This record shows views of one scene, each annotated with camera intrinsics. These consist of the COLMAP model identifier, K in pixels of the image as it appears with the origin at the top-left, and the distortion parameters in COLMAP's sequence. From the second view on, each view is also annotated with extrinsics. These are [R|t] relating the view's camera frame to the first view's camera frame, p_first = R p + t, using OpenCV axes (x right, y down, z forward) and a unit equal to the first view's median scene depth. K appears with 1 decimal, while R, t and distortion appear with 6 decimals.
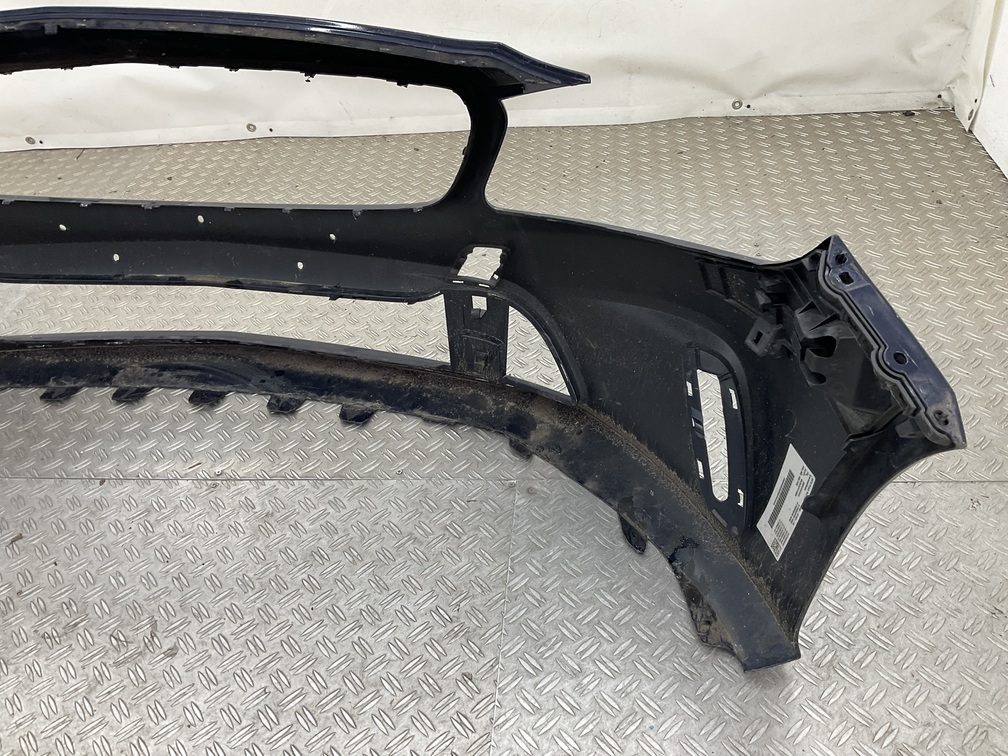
lens RADIAL K [[838.5, 0, 510.4], [0, 838.5, 386.9], [0, 0, 1]] dist [0.073726, -0.131189]
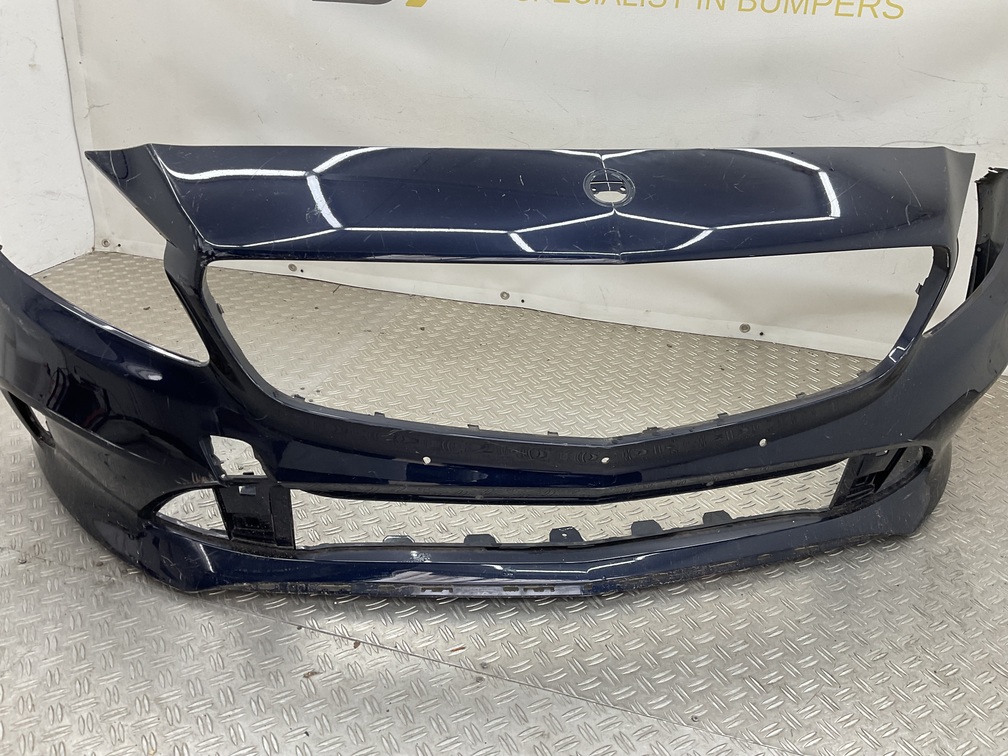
lens RADIAL K [[838.5, 0, 504.7], [0, 838.5, 384.1], [0, 0, 1]] dist [0.073726, -0.131189]
pose [[0.971894, 0.194532, -0.132590, -0.171223], [-0.218188, 0.955819, -0.196988, -0.006652], [0.088412, 0.220381, 0.971399, 0.050367]]
